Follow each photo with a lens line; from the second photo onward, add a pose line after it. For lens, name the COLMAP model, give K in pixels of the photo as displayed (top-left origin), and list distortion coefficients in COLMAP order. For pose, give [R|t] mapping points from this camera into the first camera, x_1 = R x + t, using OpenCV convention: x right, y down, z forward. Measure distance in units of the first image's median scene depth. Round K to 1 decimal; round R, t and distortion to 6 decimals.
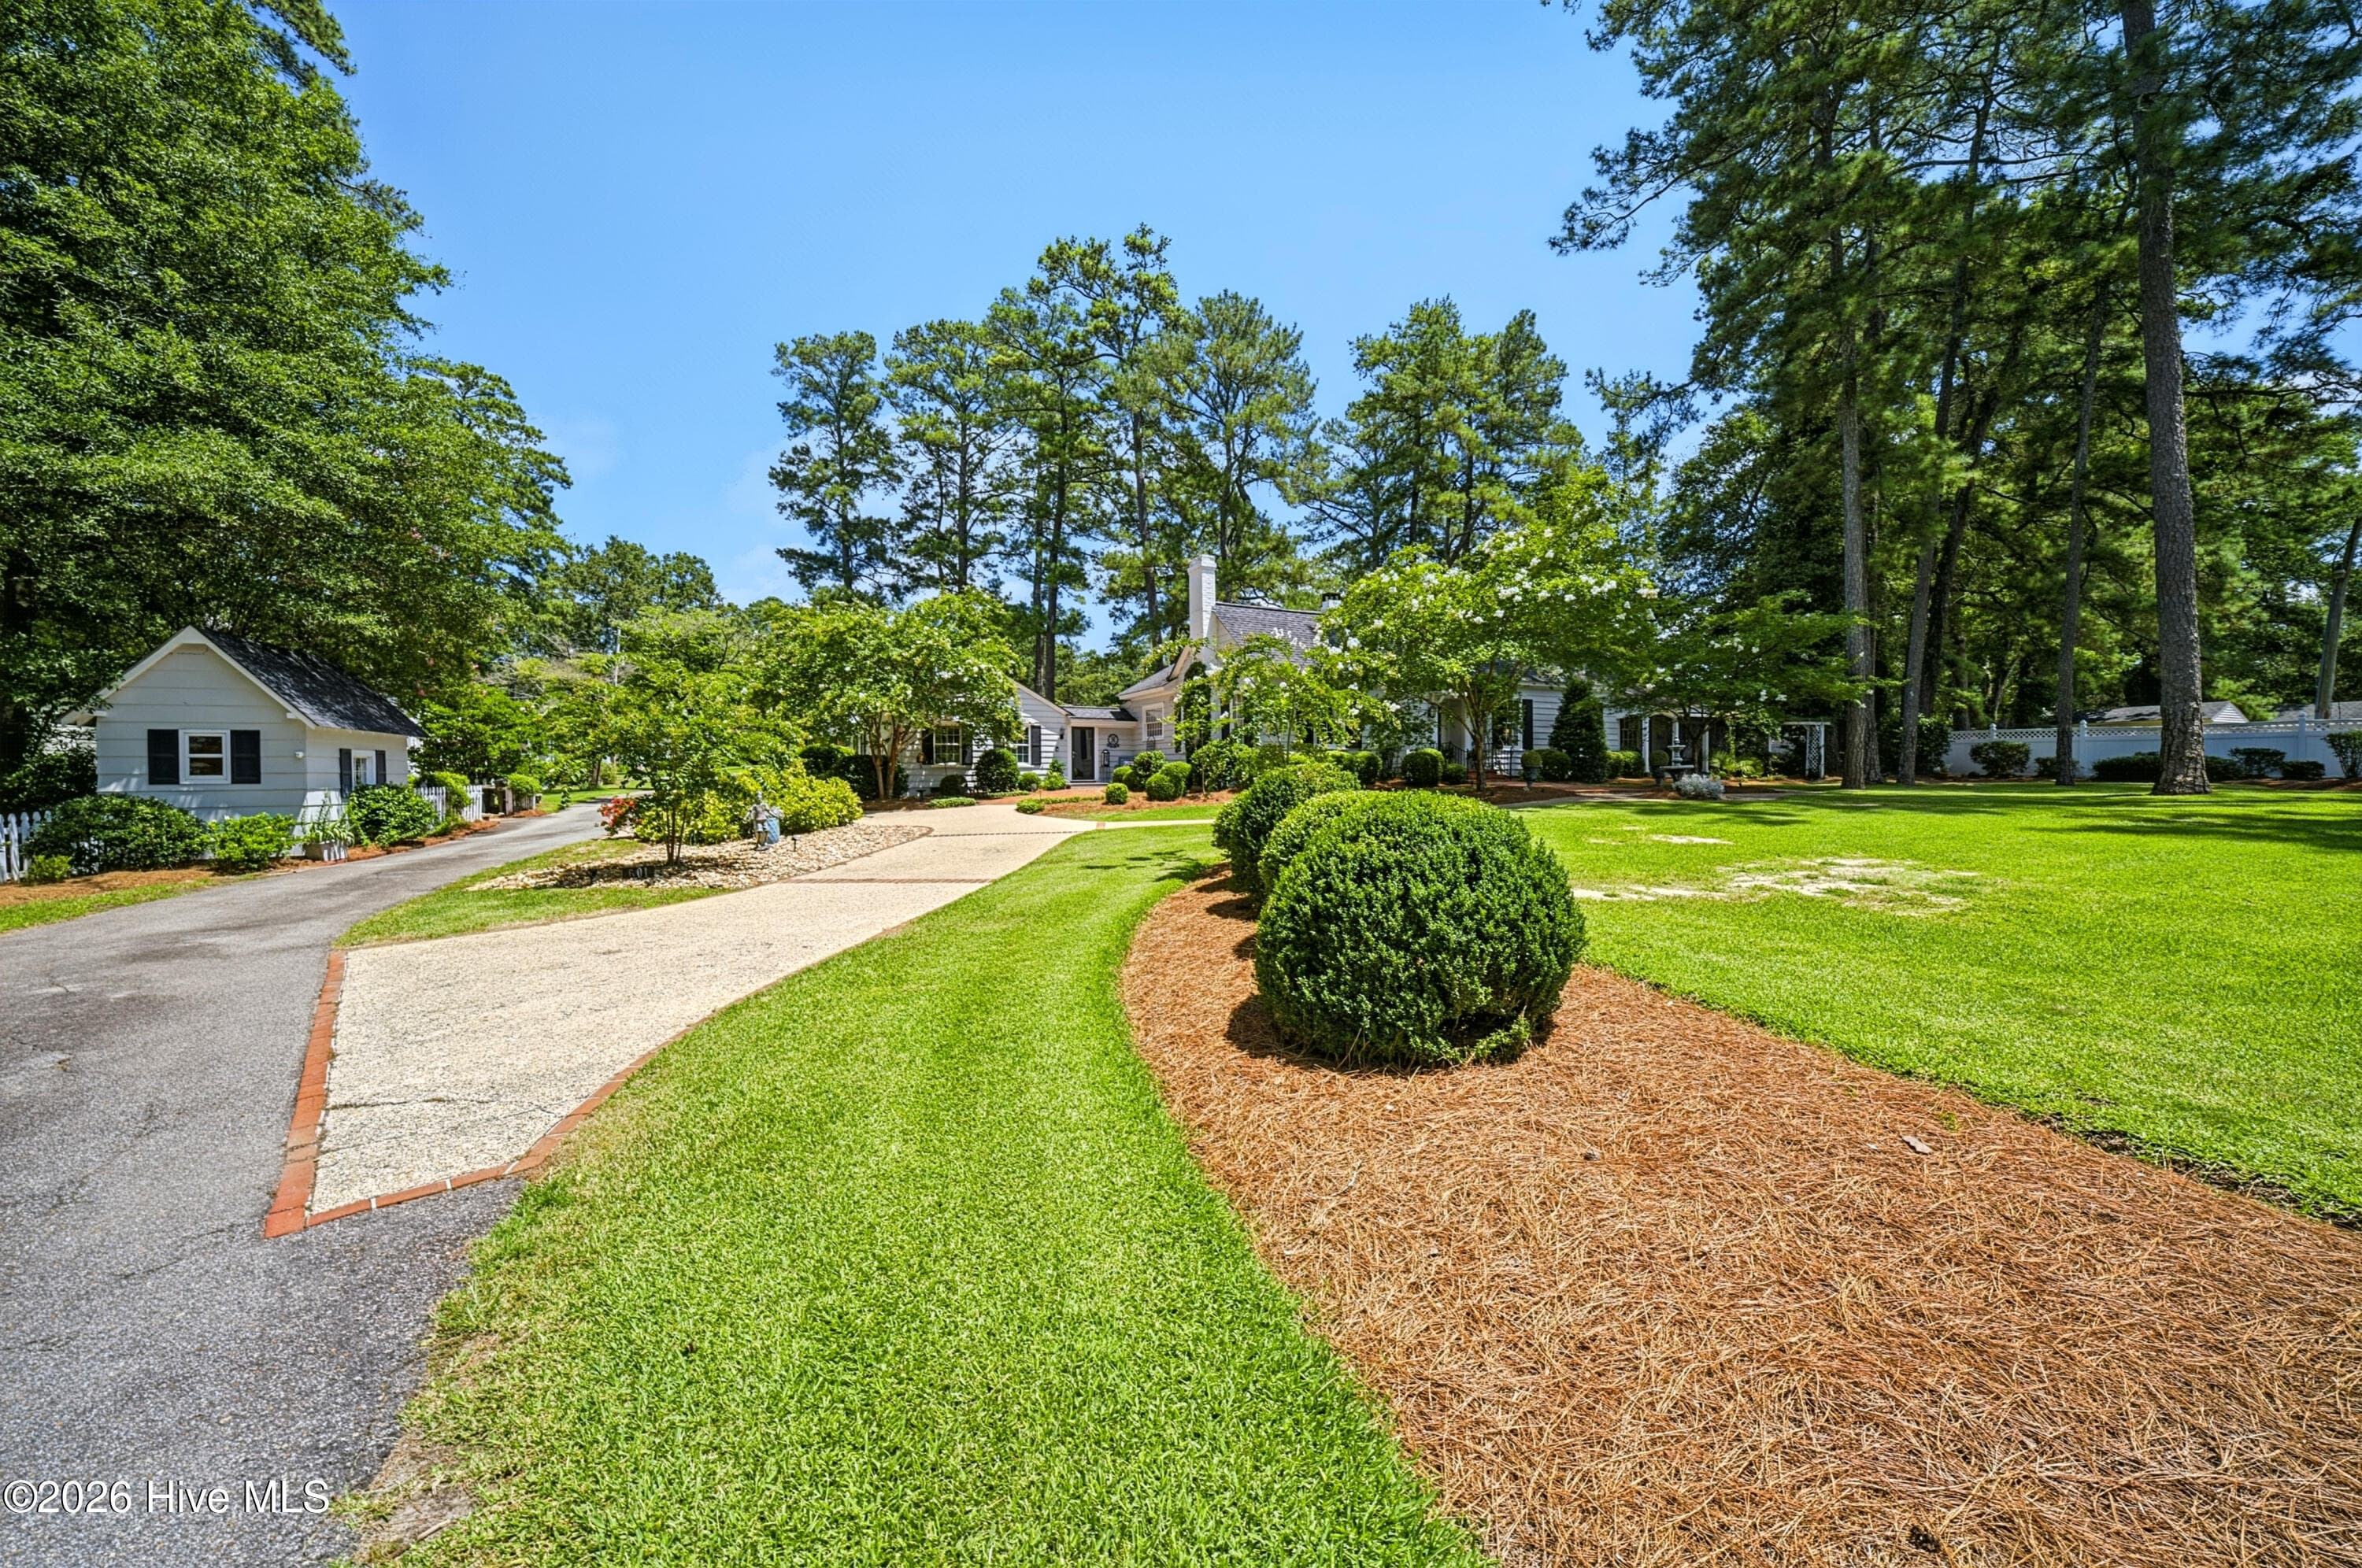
lens RADIAL K [[833.0, 0, 1169.1], [0, 833.0, 782.7], [0, 0, 1]] dist [0.000924, -0.001301]
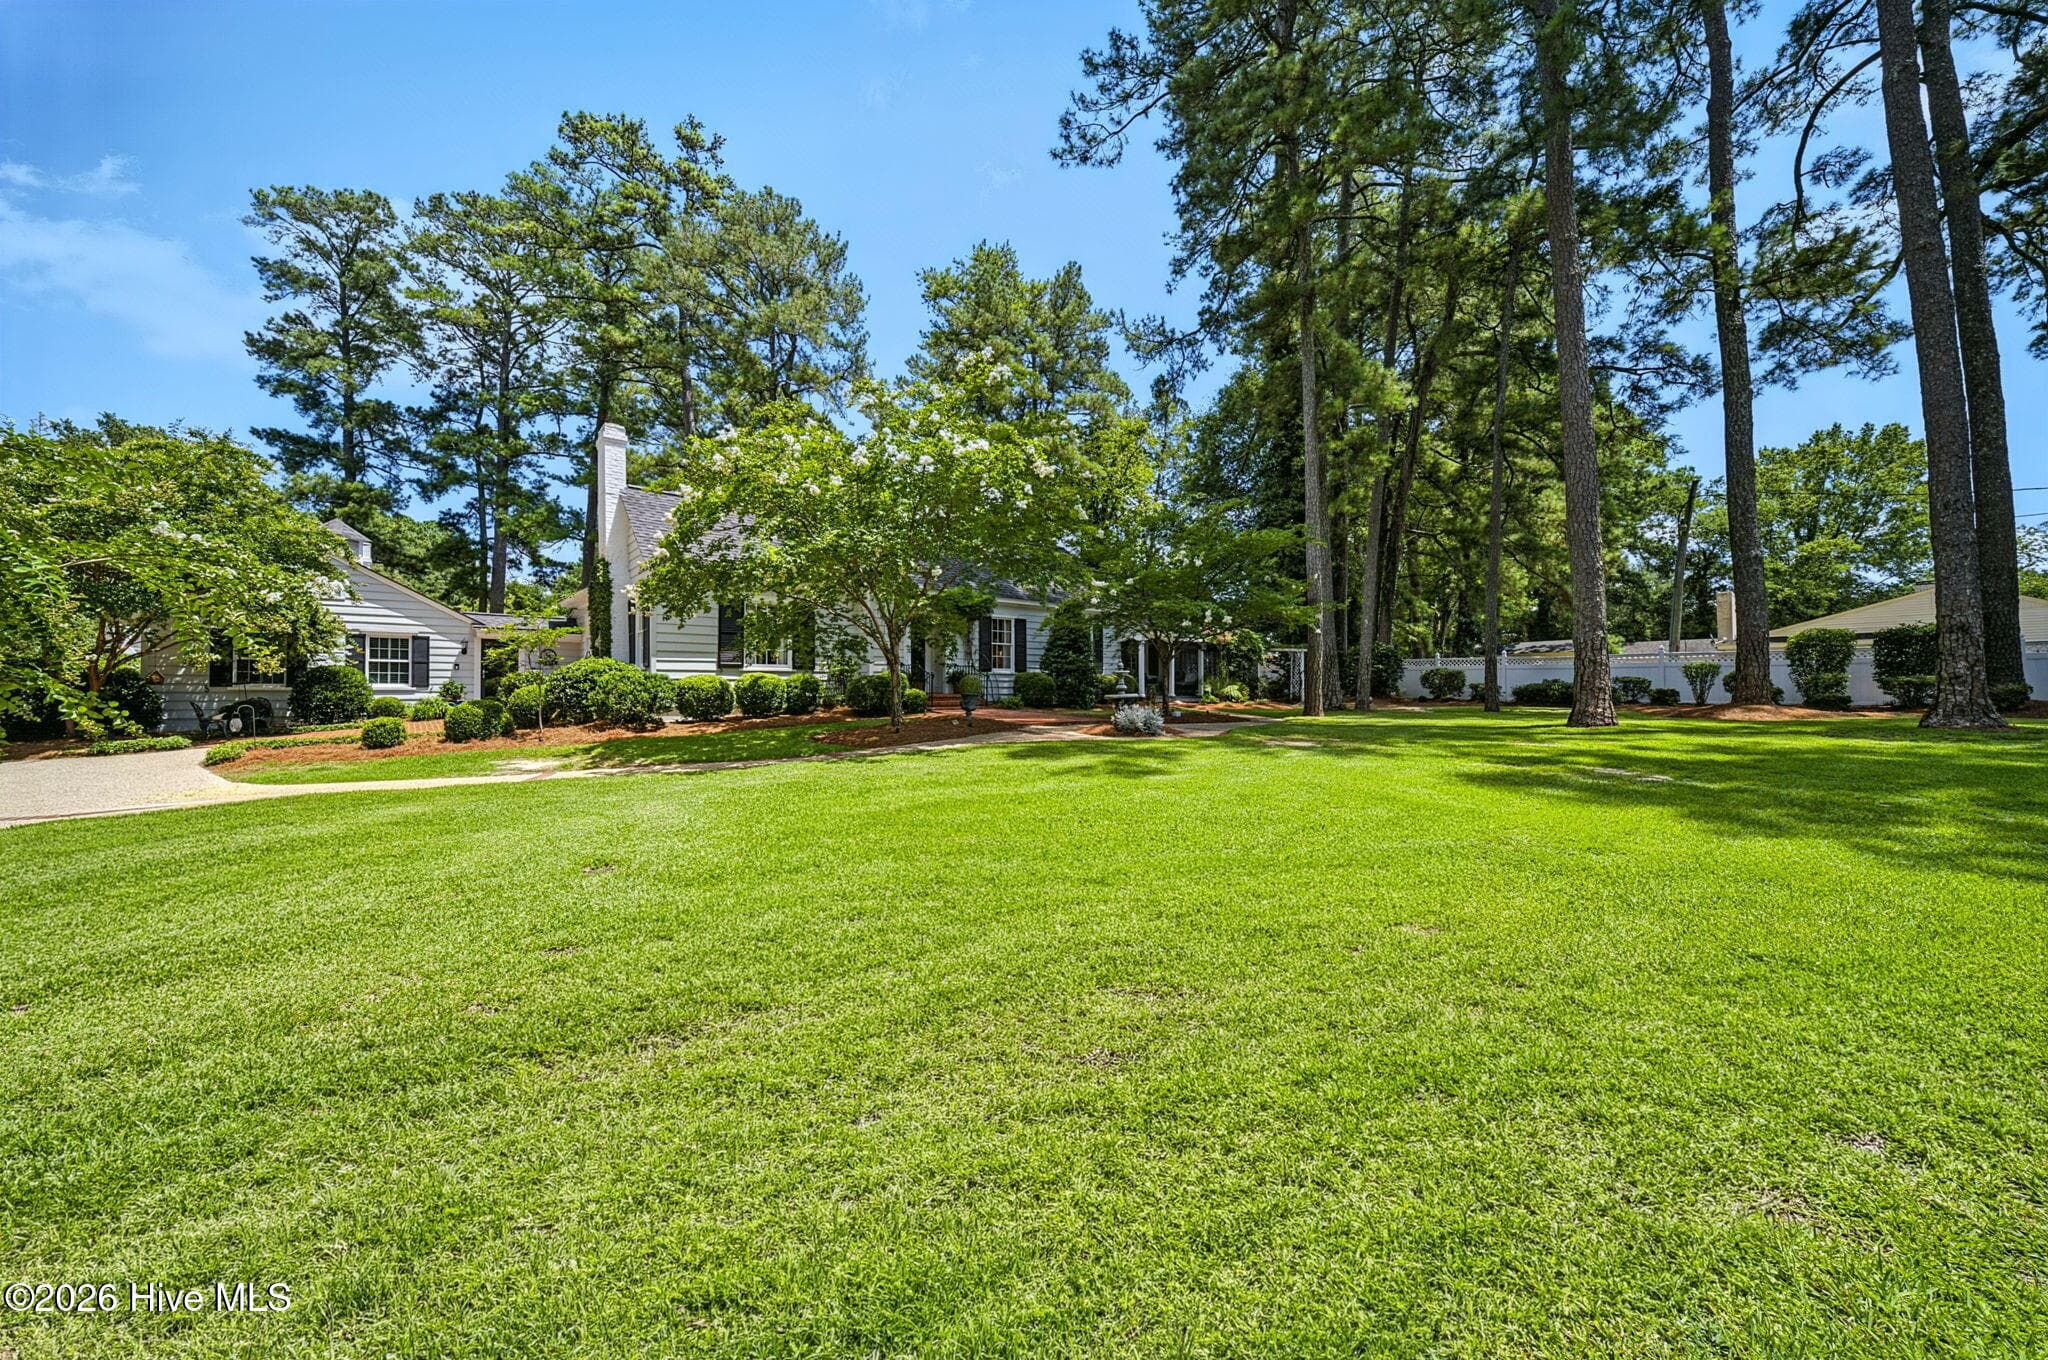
lens RADIAL K [[722.4, 0, 1016.7], [0, 722.4, 677.1], [0, 0, 1]] dist [0.000924, -0.001301]
pose [[0.970783, 0.007690, 0.239837, 0.145598], [-0.000805, 0.999585, -0.028793, -0.007165], [-0.239959, 0.027759, 0.970386, 0.136828]]
